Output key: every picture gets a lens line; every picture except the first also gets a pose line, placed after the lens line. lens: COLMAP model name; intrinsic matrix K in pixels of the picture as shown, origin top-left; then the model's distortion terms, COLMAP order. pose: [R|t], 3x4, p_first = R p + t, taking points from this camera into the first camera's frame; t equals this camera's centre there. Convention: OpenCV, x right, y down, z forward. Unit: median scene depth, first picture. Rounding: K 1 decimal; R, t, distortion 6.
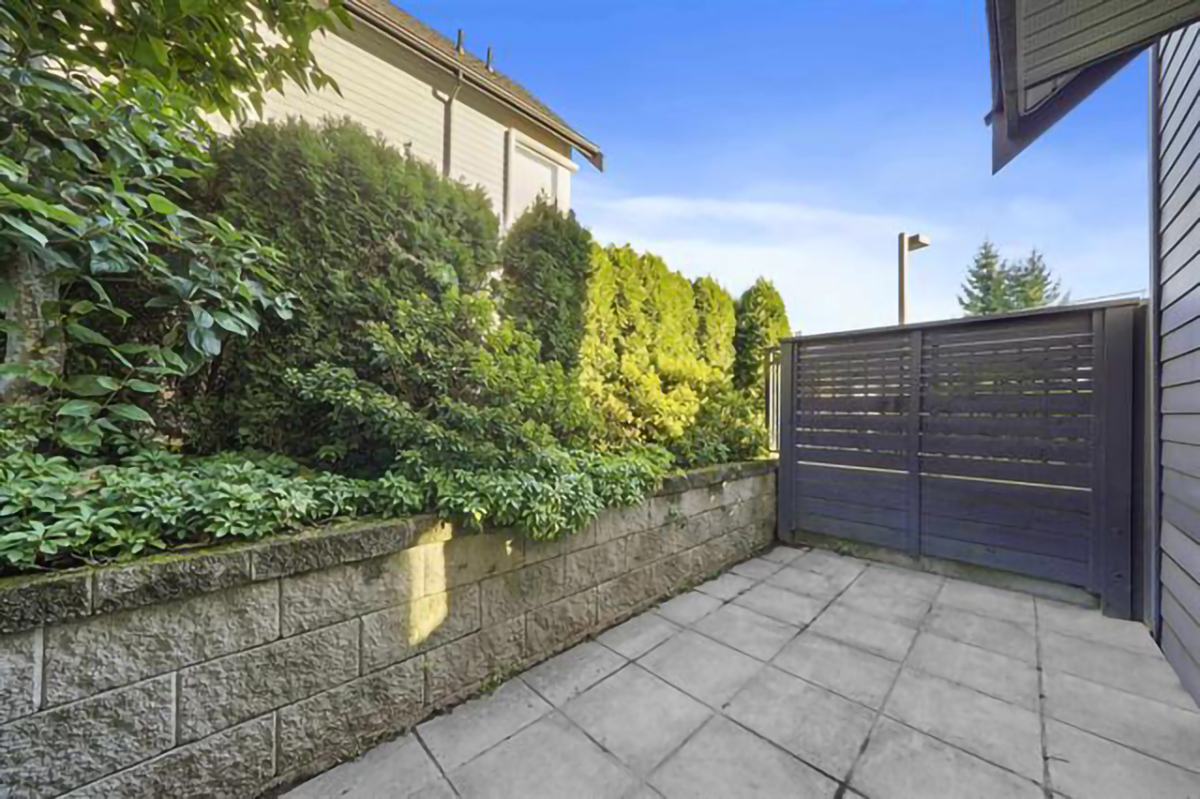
lens RADIAL K [[415.0, 0, 598.7], [0, 415.0, 403.5], [0, 0, 1]] dist [-0.013289, 0.000076]
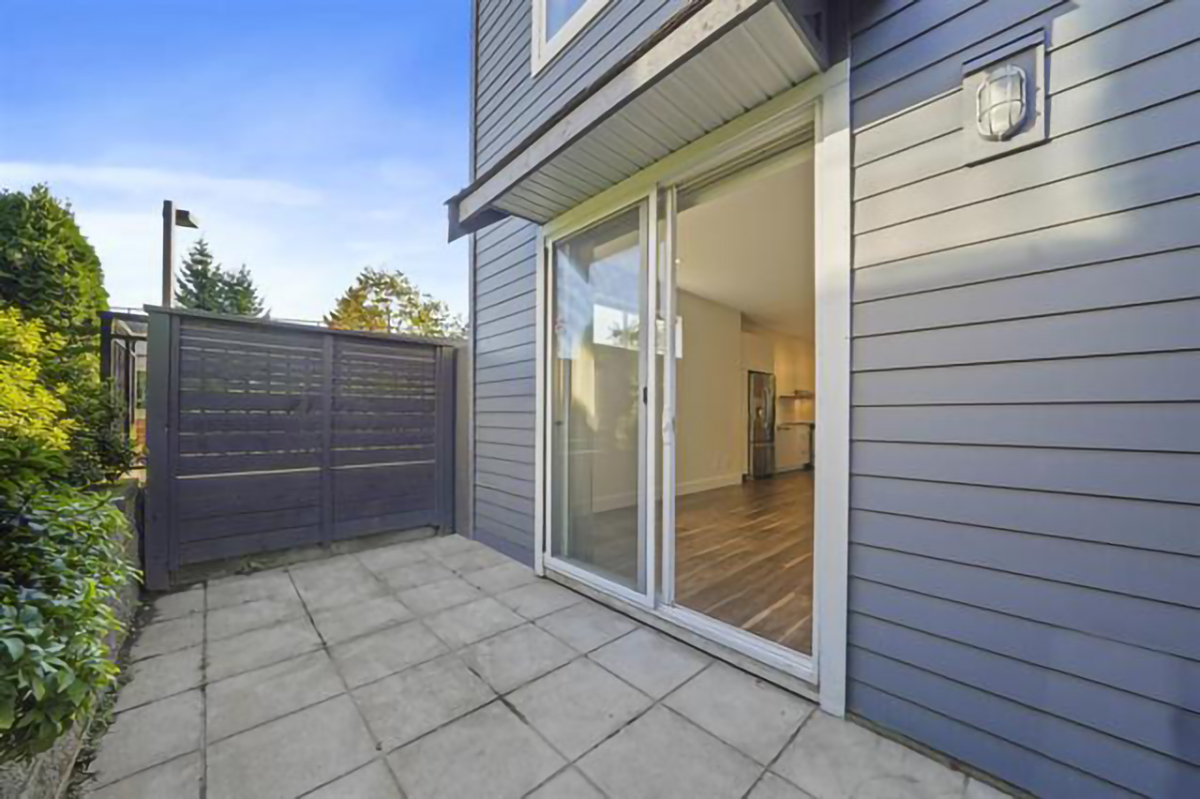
lens RADIAL K [[415.0, 0, 592.2], [0, 415.0, 417.8], [0, 0, 1]] dist [-0.013289, 0.000076]
pose [[0.027036, -0.015306, 0.999517, -0.275413], [-0.023469, 0.999597, 0.015942, 0.004903], [-0.999359, -0.023889, 0.026666, 0.274217]]
